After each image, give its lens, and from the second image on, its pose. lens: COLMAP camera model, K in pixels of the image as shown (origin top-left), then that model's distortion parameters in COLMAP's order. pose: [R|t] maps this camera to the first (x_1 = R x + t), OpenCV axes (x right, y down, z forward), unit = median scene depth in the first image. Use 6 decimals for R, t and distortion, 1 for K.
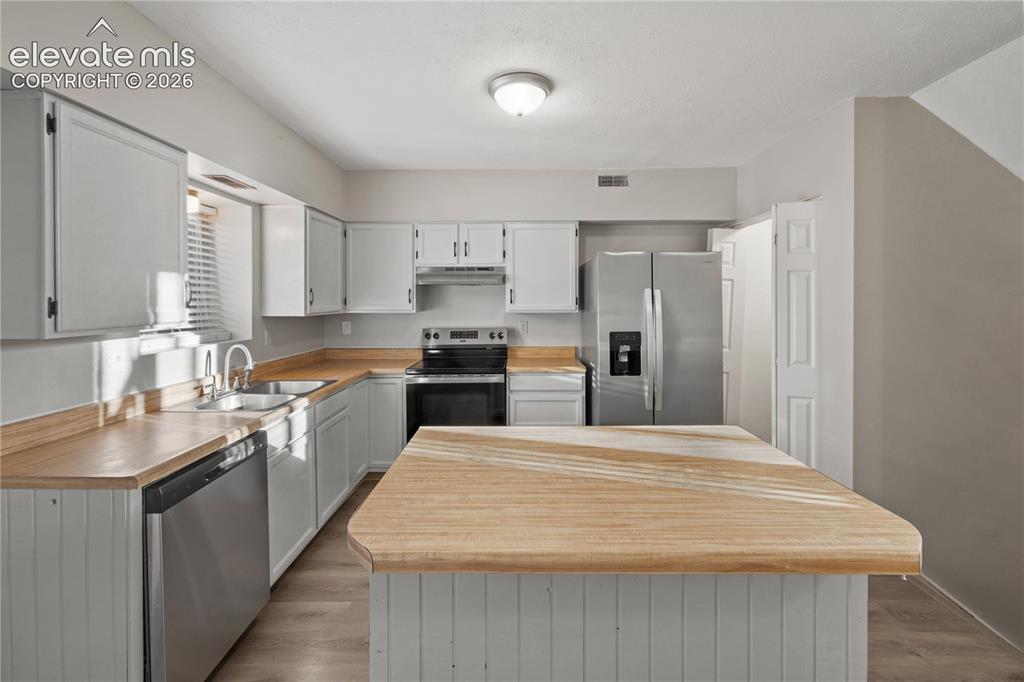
lens RADIAL K [[444.1, 0, 509.0], [0, 444.1, 304.6], [0, 0, 1]] dist [-0.000626, 0.000473]
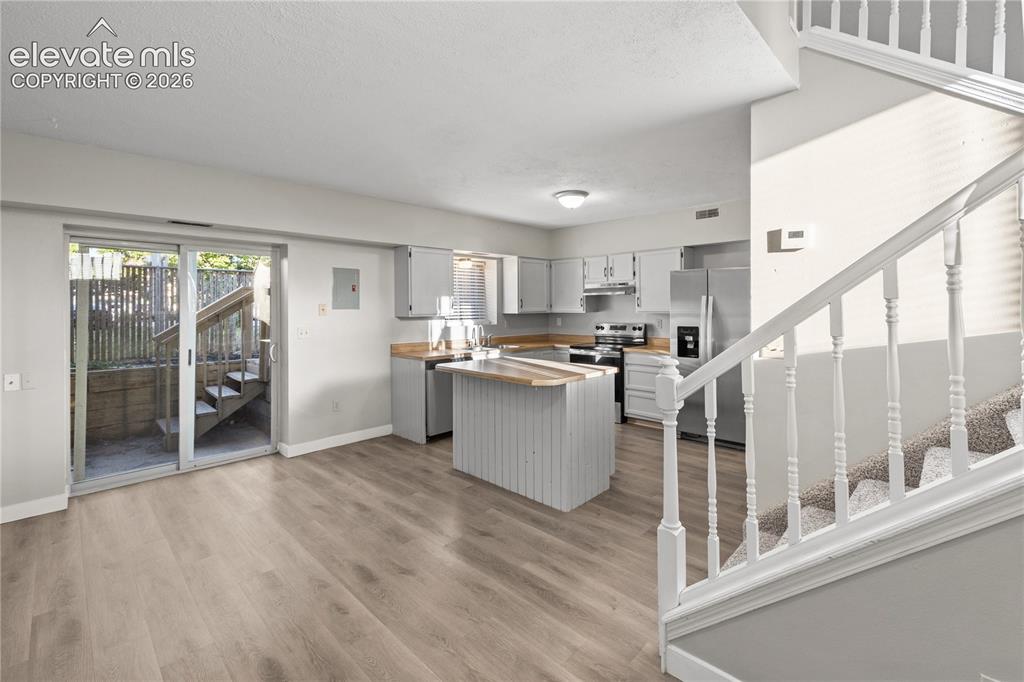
lens RADIAL K [[445.3, 0, 514.8], [0, 445.3, 313.9], [0, 0, 1]] dist [-0.013180, 0.000063]
pose [[0.721861, 0.008697, -0.691983, 0.791136], [-0.001679, 0.999940, 0.010816, 0.006002], [0.692036, -0.006646, 0.721833, -0.377632]]
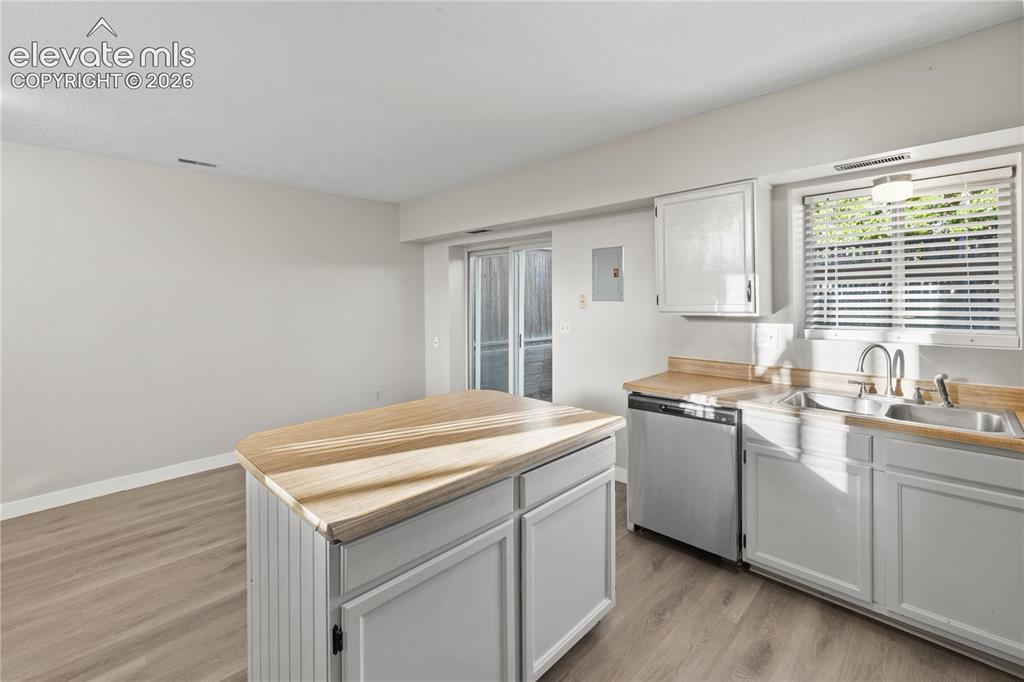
lens RADIAL K [[442.1, 0, 501.0], [0, 442.1, 298.1], [0, 0, 1]] dist [0.000540, 0.000205]
pose [[-0.705437, 0.010240, -0.708699, 0.386614], [0.006787, 0.999947, 0.007692, -0.009163], [0.708740, 0.000617, -0.705469, 0.793059]]
